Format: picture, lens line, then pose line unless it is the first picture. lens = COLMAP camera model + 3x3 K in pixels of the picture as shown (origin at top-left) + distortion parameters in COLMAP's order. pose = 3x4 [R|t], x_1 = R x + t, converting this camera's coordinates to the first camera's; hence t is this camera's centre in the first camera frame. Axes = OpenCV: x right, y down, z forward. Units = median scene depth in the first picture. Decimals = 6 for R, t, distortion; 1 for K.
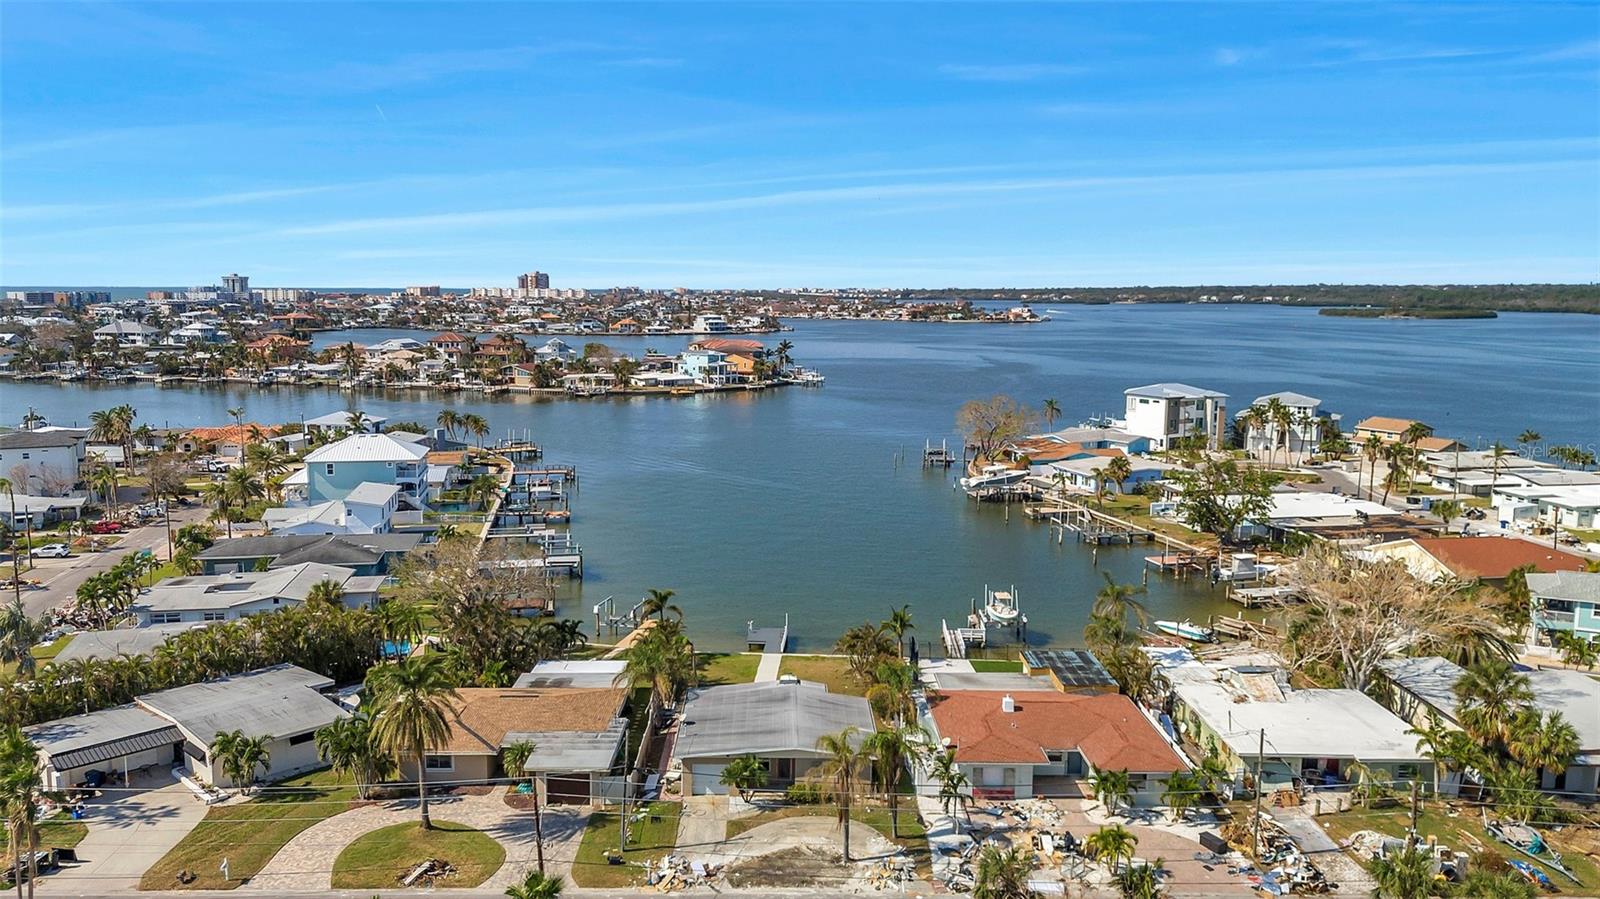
lens RADIAL K [[1200.3, 0, 784.9], [0, 1200.3, 447.7], [0, 0, 1]] dist [0.069529, -0.061019]
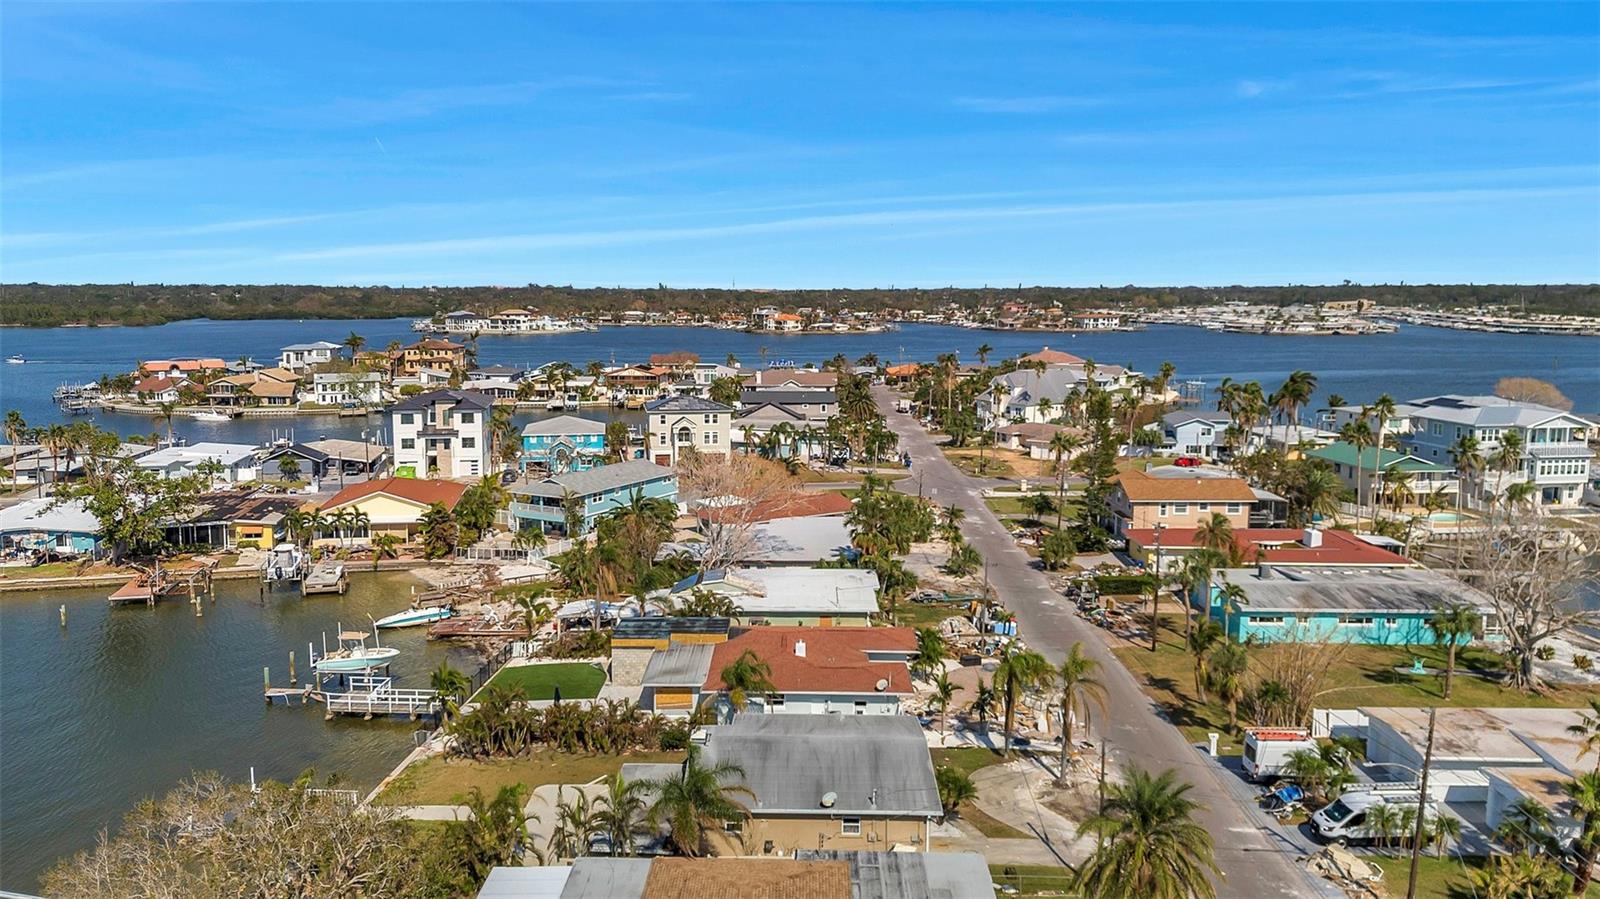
lens RADIAL K [[1189.3, 0, 794.6], [0, 1189.3, 451.5], [0, 0, 1]] dist [0.072776, -0.058616]
pose [[0.024603, -0.138825, 0.990011, -0.382732], [0.135800, 0.981596, 0.134270, -0.037227], [-0.990431, 0.131140, 0.043003, 0.489312]]
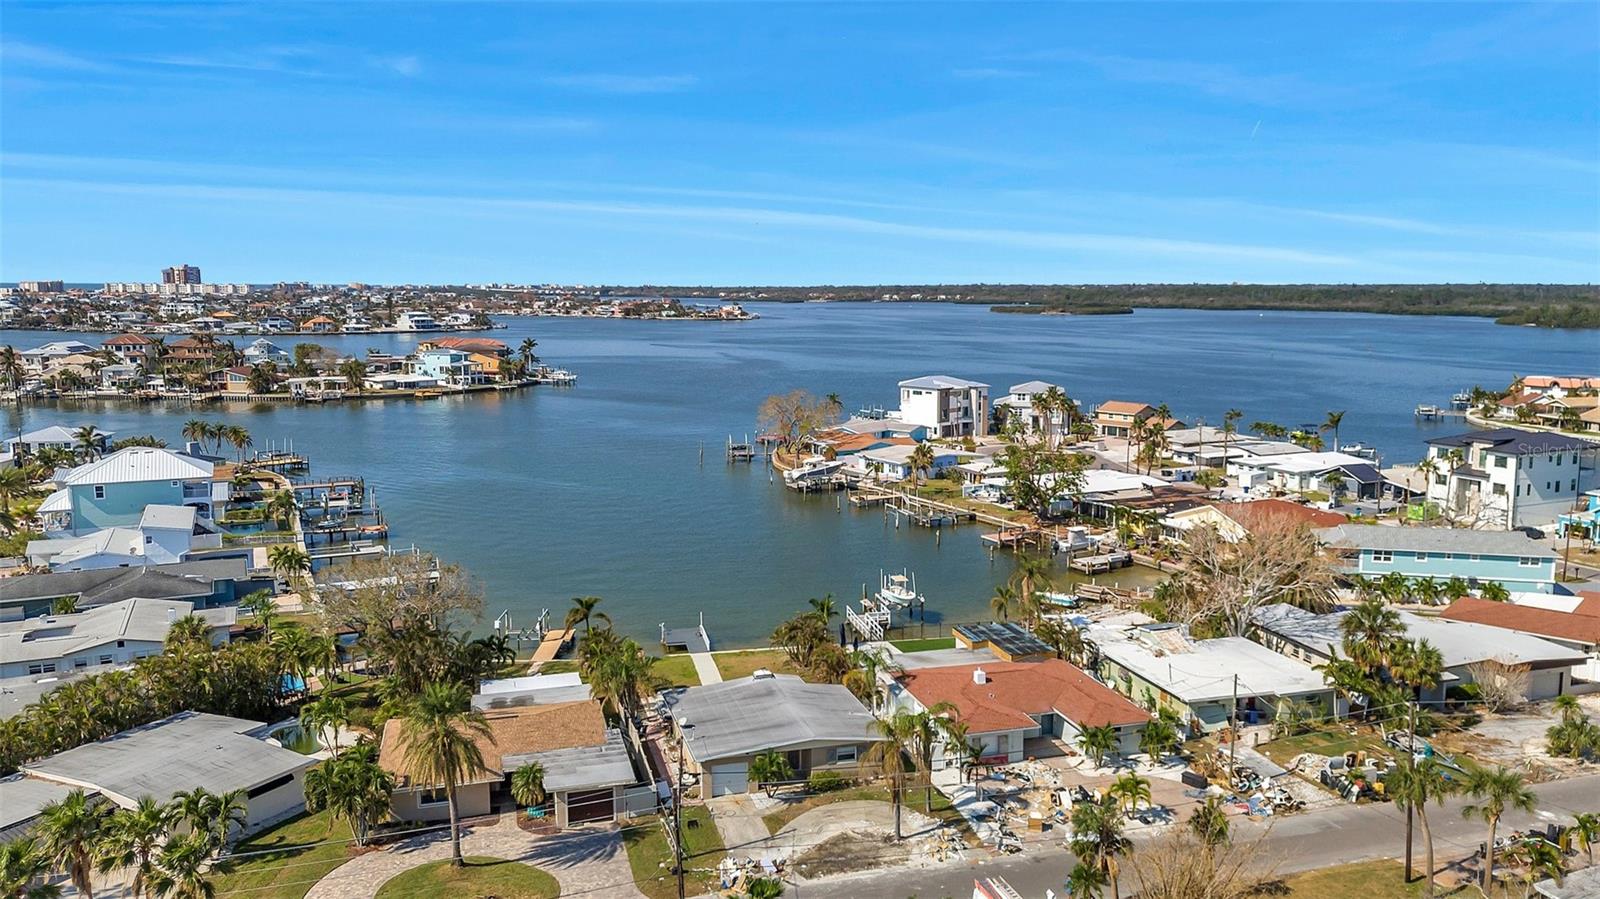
lens RADIAL K [[1192.7, 0, 837.7], [0, 1192.7, 446.4], [0, 0, 1]] dist [0.061642, -0.048510]
pose [[0.956450, -0.037777, 0.289443, -0.121535], [0.037212, 0.999280, 0.007457, -0.001838], [-0.289516, 0.003639, 0.957166, 0.012543]]
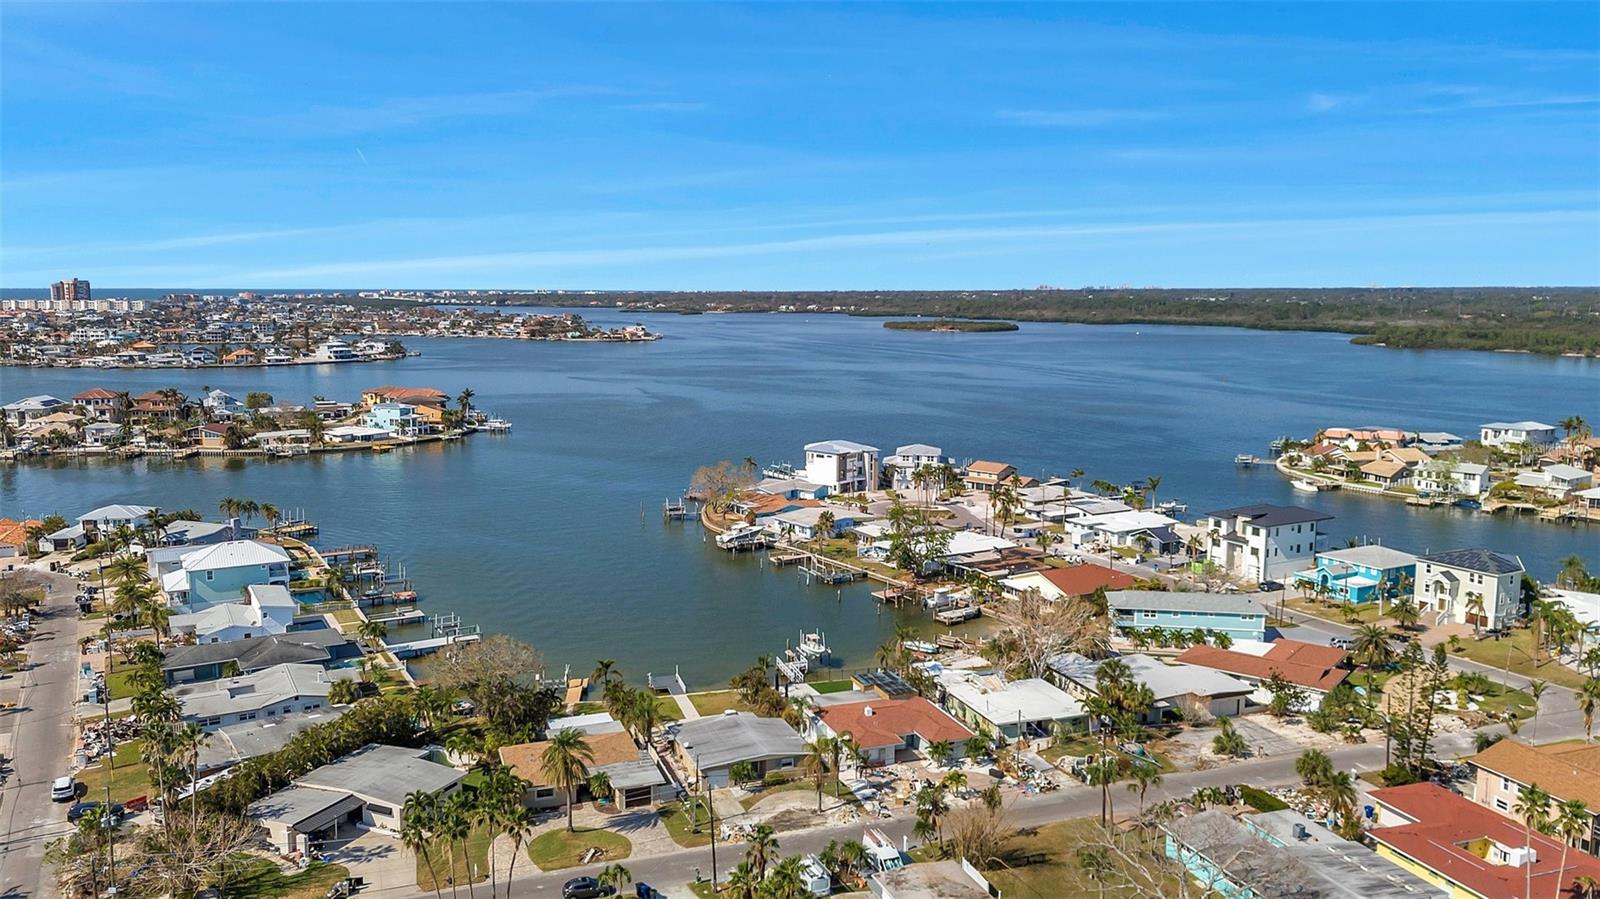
lens RADIAL K [[1189.3, 0, 794.6], [0, 1189.3, 451.5], [0, 0, 1]] dist [0.072776, -0.058616]
pose [[0.940087, -0.045776, 0.337847, -0.238475], [0.044453, 0.998943, 0.011655, -0.090587], [-0.338023, 0.004062, 0.941129, -0.278771]]
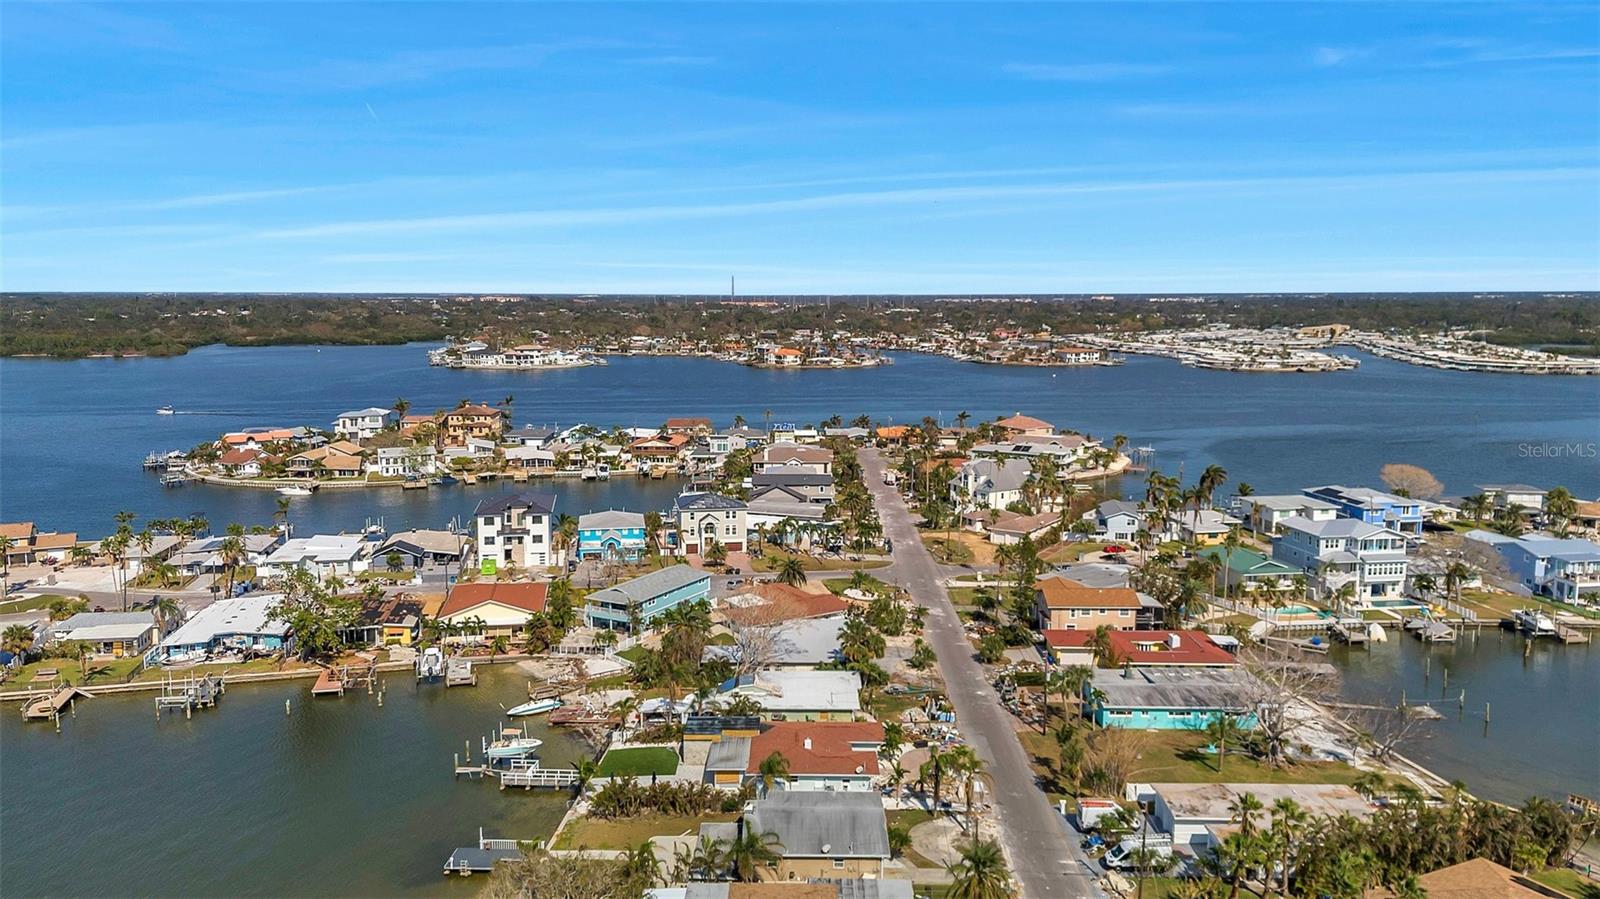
lens RADIAL K [[1179.0, 0, 811.9], [0, 1179.0, 473.9], [0, 0, 1]] dist [0.091791, -0.104889]
pose [[0.008245, -0.152605, 0.988253, -0.634811], [0.134512, 0.979474, 0.150127, -0.175681], [-0.990878, 0.131694, 0.028603, 0.471478]]
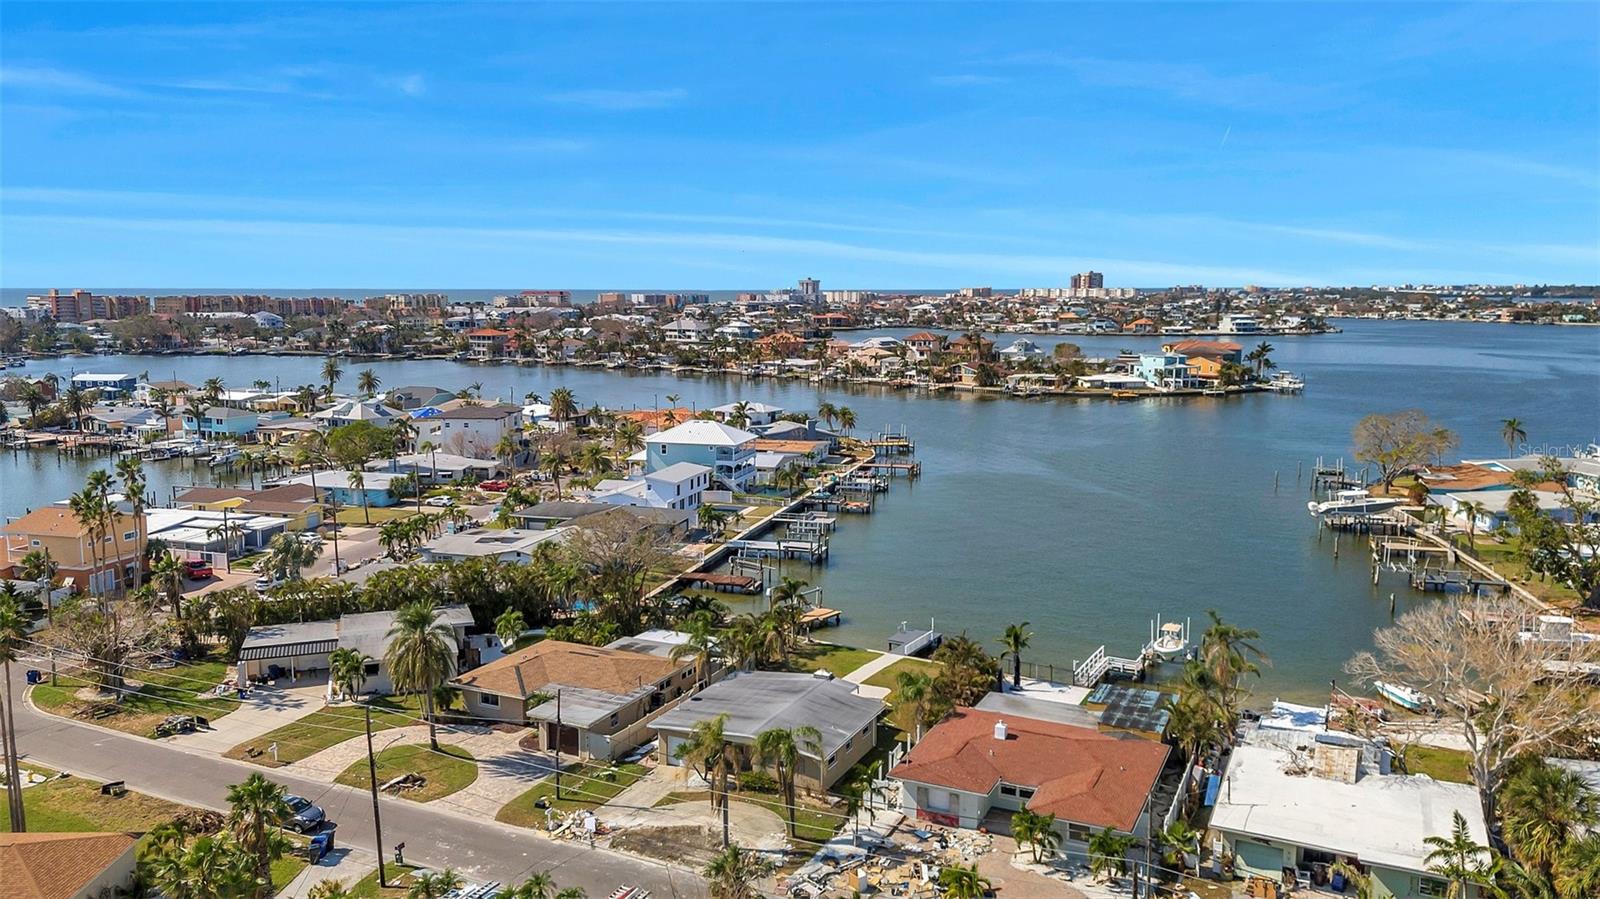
lens RADIAL K [[1195.4, 0, 787.9], [0, 1195.4, 448.8], [0, 0, 1]] dist [0.071905, -0.062173]
pose [[0.896554, 0.055840, -0.439400, 0.226109], [-0.055248, 0.998372, 0.014146, -0.005339], [0.439475, 0.011593, 0.898180, 0.044016]]
